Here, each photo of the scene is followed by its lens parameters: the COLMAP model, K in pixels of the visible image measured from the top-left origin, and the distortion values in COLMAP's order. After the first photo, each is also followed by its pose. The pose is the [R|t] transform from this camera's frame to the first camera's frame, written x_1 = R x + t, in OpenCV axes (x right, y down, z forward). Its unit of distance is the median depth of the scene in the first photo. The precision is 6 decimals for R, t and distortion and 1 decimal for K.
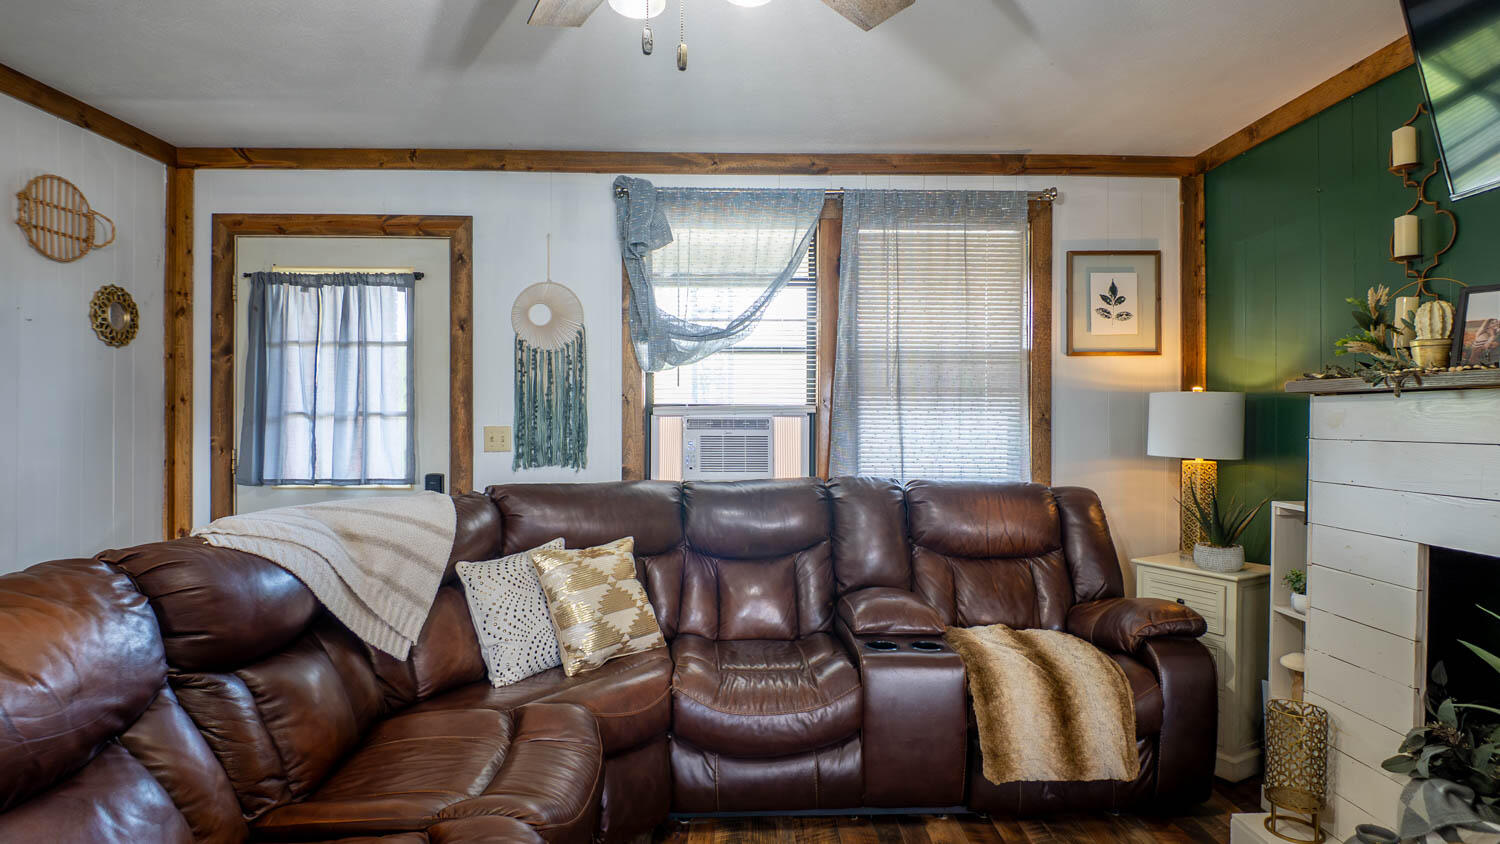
lens RADIAL K [[833.0, 0, 750.0], [0, 833.0, 422.0], [0, 0, 1]] dist [0.026539, -0.030612]
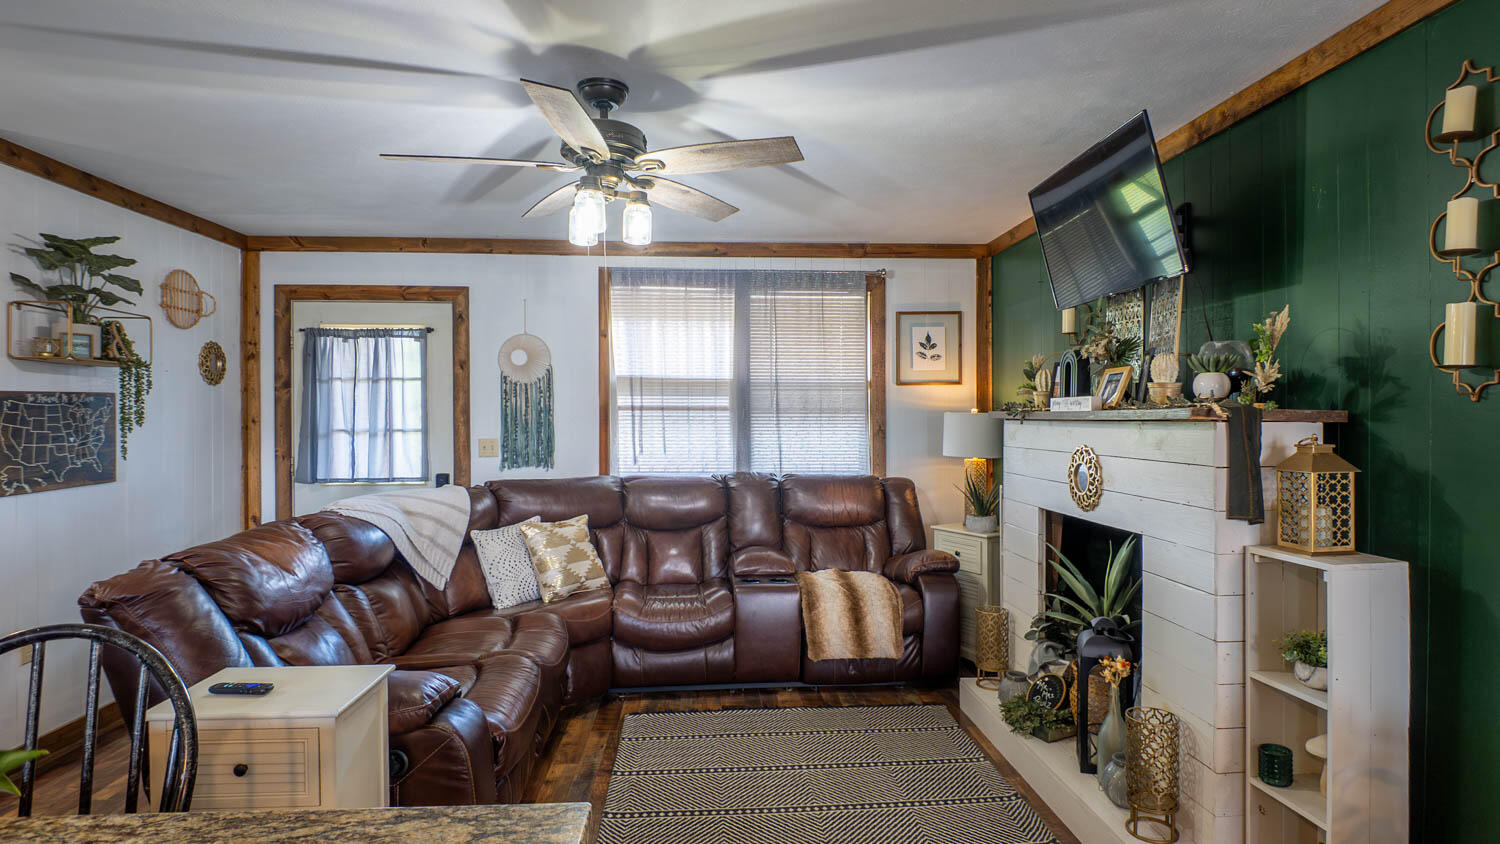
lens RADIAL K [[769.7, 0, 747.5], [0, 769.7, 421.0], [0, 0, 1]] dist [0.050354, -0.056485]
pose [[0.998098, -0.006283, 0.061322, 0.053622], [0.006391, 0.999978, -0.001563, -0.021393], [-0.061311, 0.001952, 0.998117, -0.344035]]
